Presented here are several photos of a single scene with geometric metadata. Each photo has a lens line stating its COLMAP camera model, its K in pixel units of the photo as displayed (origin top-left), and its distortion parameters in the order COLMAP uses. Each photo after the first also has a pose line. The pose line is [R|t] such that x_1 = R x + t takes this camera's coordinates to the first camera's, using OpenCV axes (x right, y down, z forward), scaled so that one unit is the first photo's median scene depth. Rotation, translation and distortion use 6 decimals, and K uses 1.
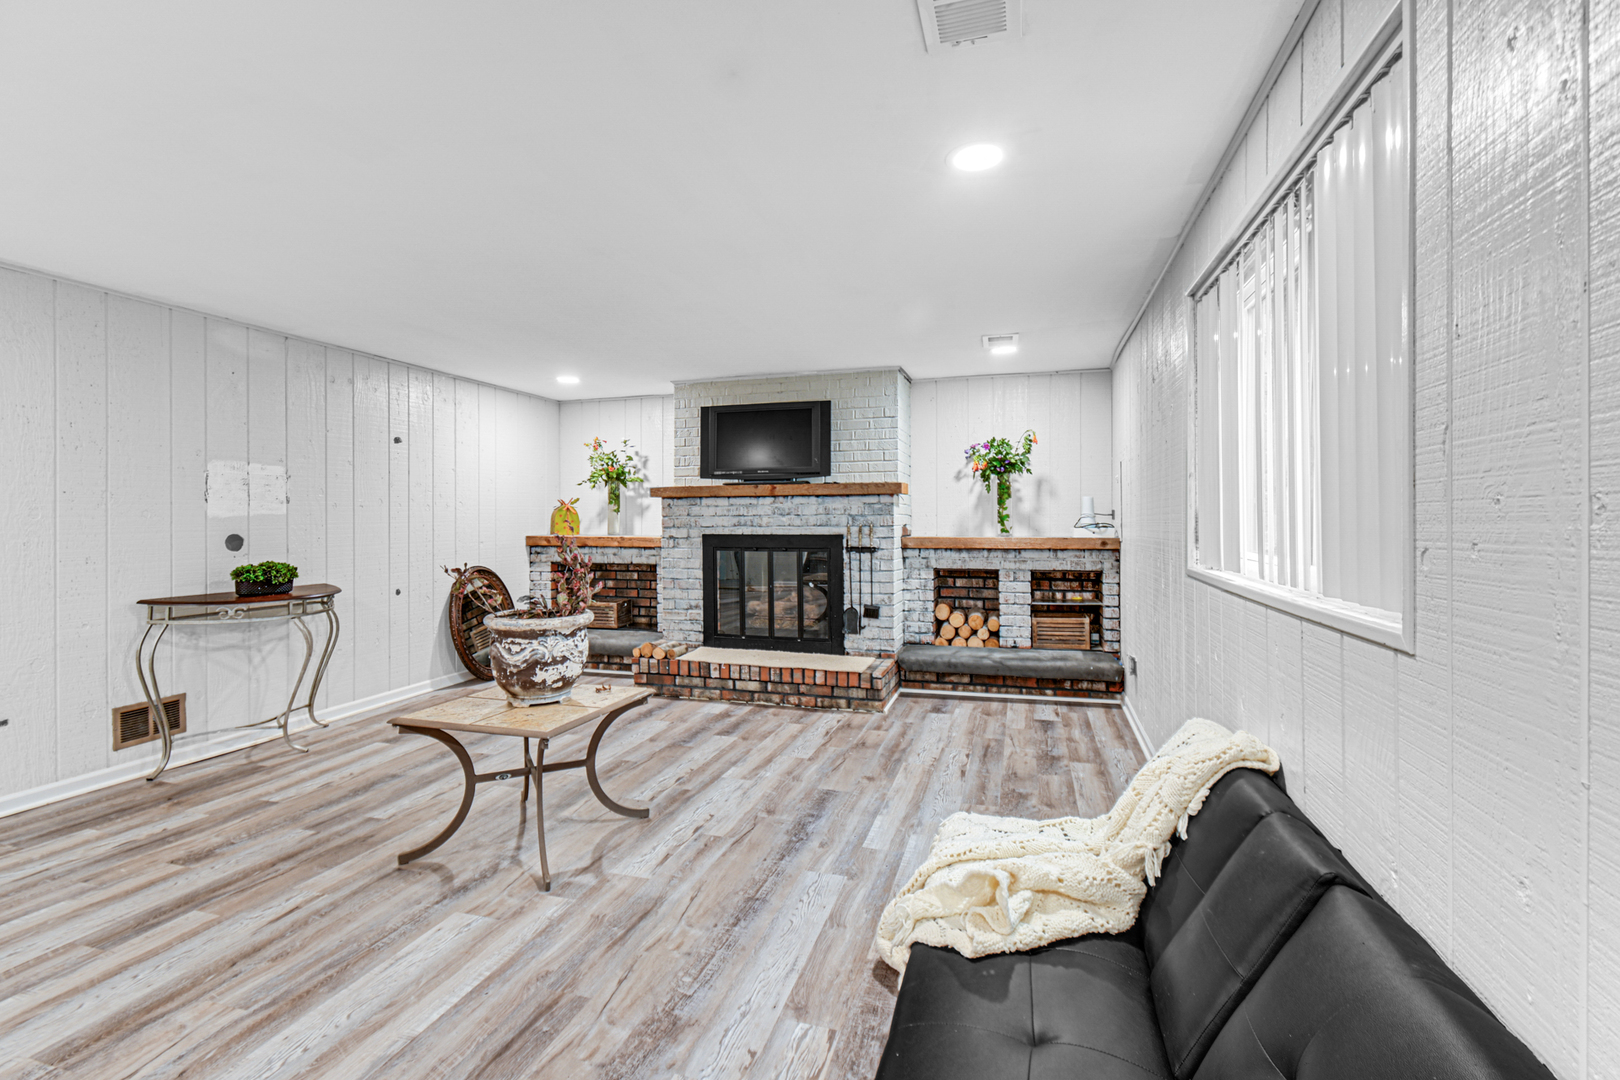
lens RADIAL K [[723.3, 0, 813.6], [0, 723.3, 519.4], [0, 0, 1]] dist [-0.000303, -0.000579]
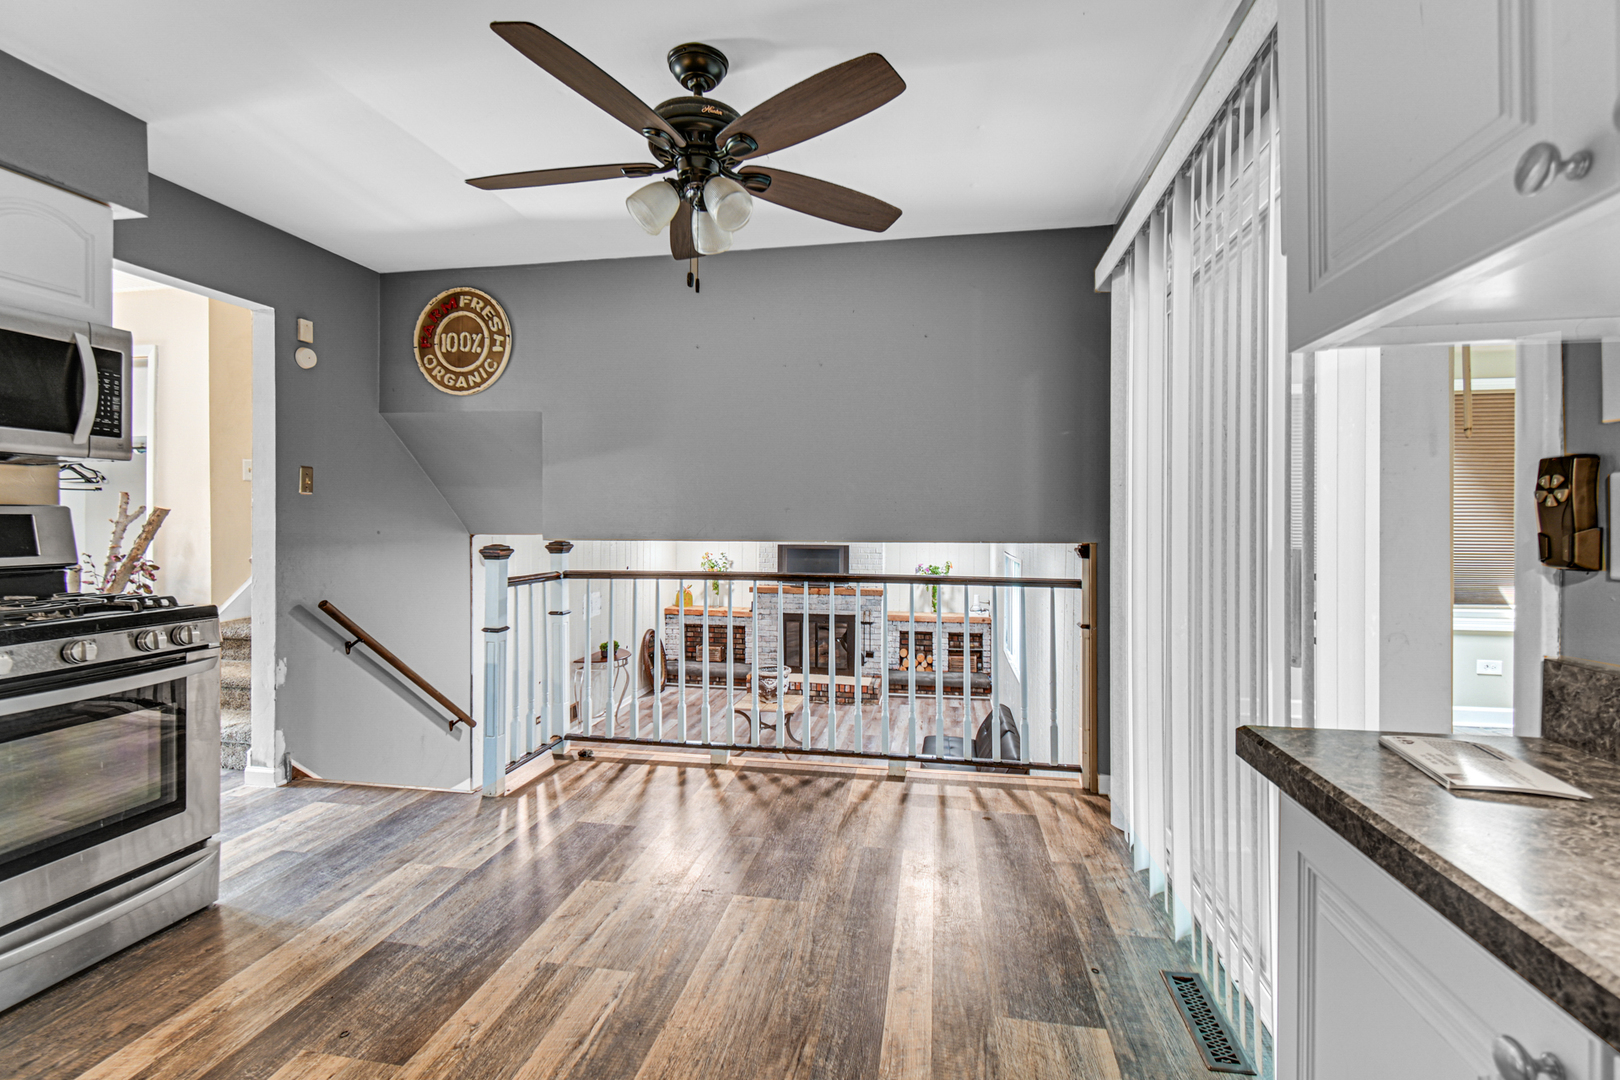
lens RADIAL K [[723.3, 0, 813.3], [0, 723.3, 528.8], [0, 0, 1]] dist [-0.000303, -0.000579]
pose [[0.993335, 0.009466, 0.114873, -0.299910], [-0.010346, 0.999922, 0.007064, -0.225115], [-0.114797, -0.008206, 0.993355, -0.930217]]
